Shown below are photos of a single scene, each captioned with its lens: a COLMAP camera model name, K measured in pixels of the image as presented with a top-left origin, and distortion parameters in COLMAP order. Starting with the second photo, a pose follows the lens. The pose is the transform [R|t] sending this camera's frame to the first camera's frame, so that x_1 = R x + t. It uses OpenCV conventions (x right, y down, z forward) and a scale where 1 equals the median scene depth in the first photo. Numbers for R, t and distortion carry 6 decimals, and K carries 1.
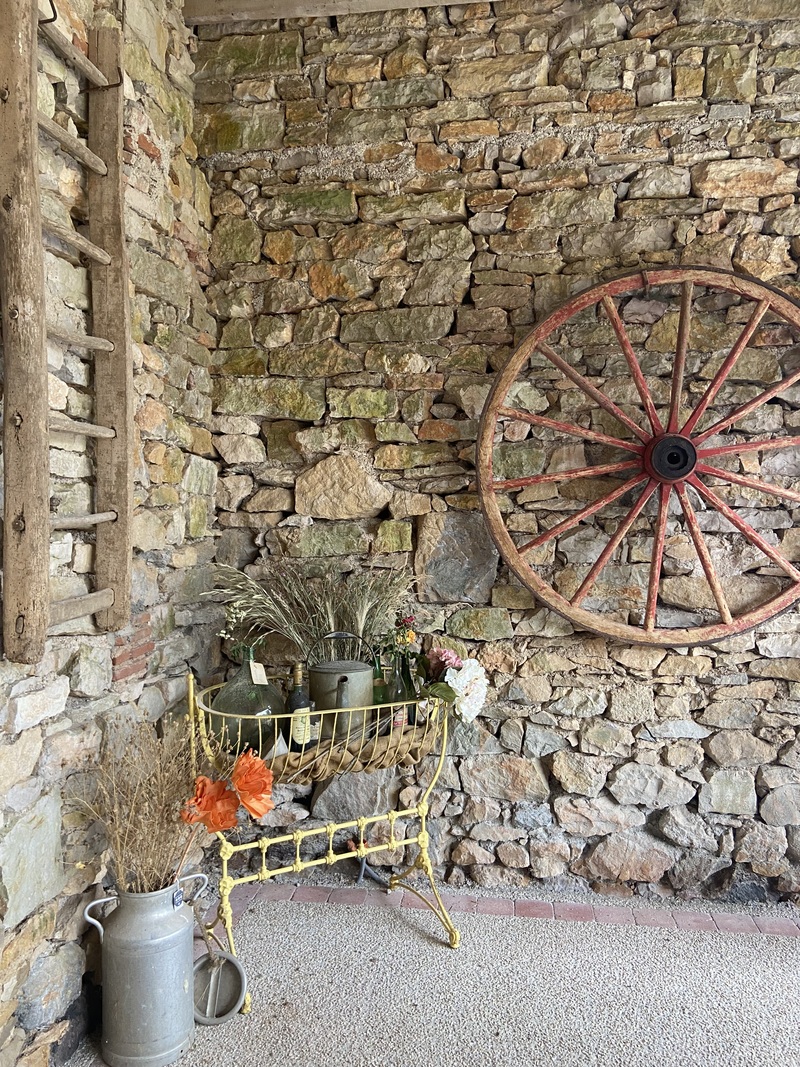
lens RADIAL K [[794.2, 0, 405.1], [0, 794.2, 507.2], [0, 0, 1]] dist [0.100933, -0.120358]
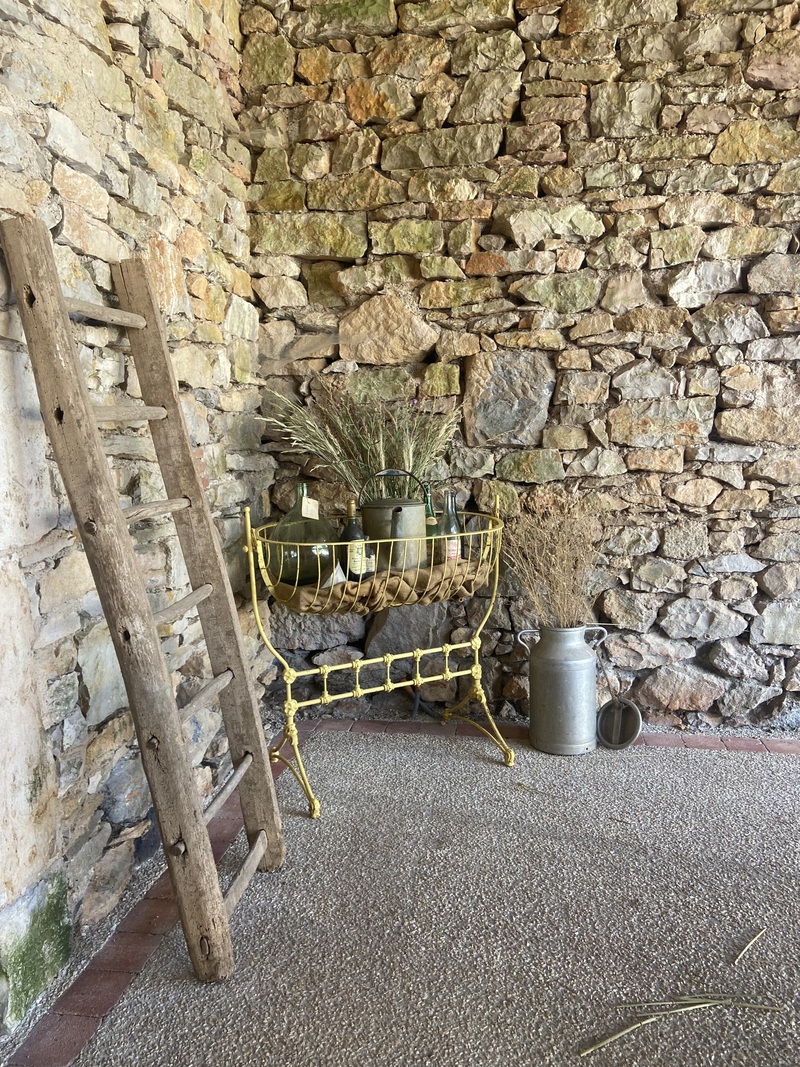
lens RADIAL K [[794.2, 0, 400.1], [0, 794.2, 543.0], [0, 0, 1]] dist [0.100933, -0.120358]
pose [[0.999311, -0.018682, -0.032078, -0.037951], [0.022300, 0.992949, 0.116427, 0.123749], [0.029676, -0.117062, 0.992681, 0.003376]]
